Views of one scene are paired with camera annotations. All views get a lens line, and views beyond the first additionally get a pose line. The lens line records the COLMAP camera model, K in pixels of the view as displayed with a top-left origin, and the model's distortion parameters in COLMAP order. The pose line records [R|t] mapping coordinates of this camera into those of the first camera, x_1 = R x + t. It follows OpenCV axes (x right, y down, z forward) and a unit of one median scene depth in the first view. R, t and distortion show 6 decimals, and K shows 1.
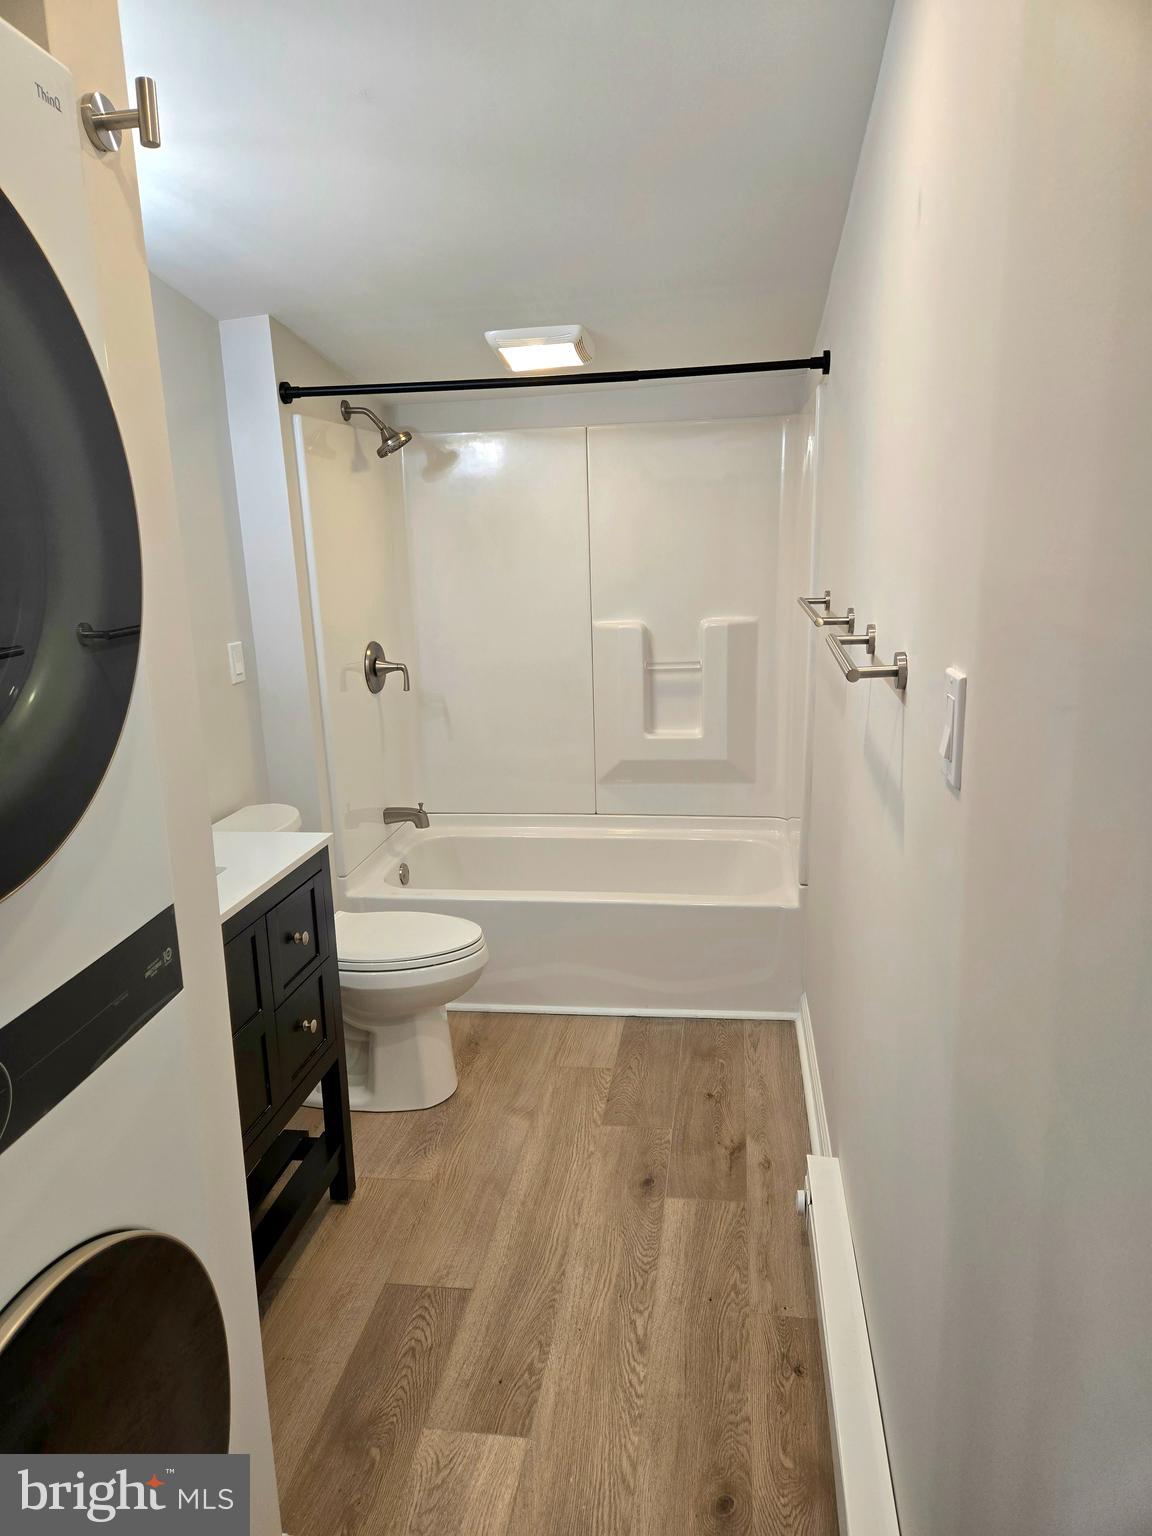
lens RADIAL K [[1024.2, 0, 577.3], [0, 1024.2, 762.1], [0, 0, 1]] dist [0.072237, -0.064782]
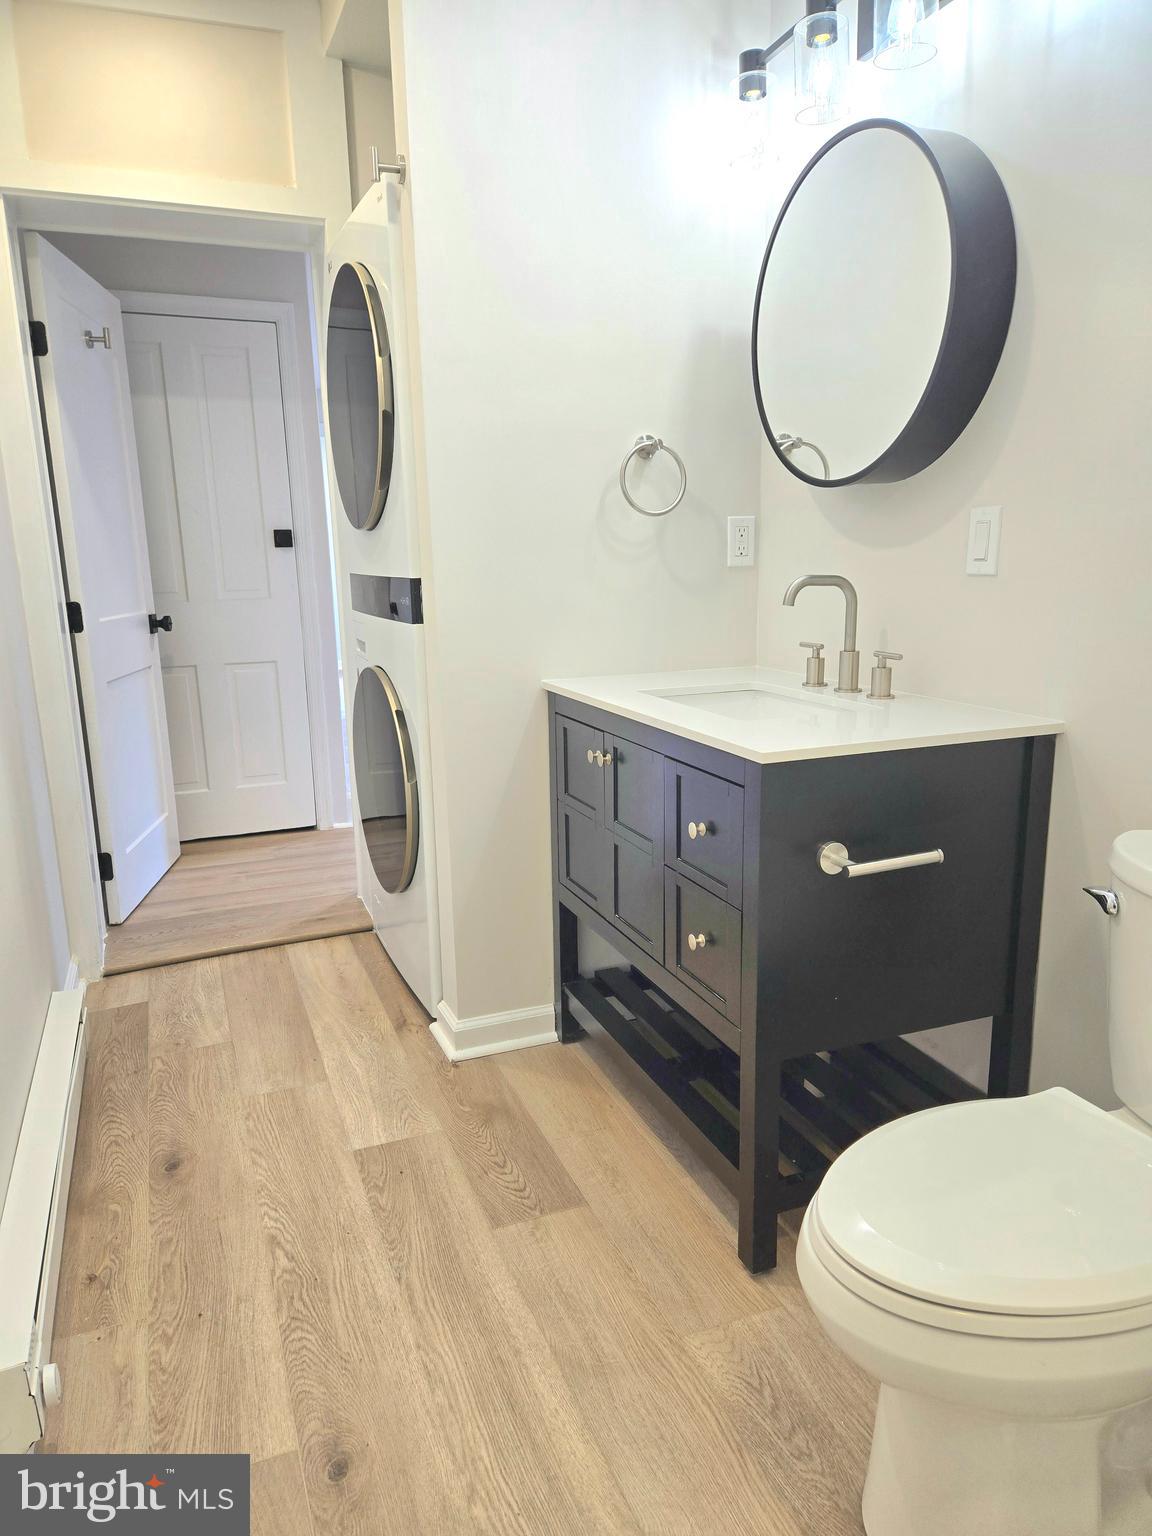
lens RADIAL K [[1024.2, 0, 577.3], [0, 1024.2, 762.1], [0, 0, 1]] dist [0.072237, -0.064782]
pose [[-0.858326, 0.151901, -0.490105, 0.203971], [-0.064542, 0.915626, 0.396817, -0.197259], [0.509029, 0.372231, -0.776101, 1.582709]]
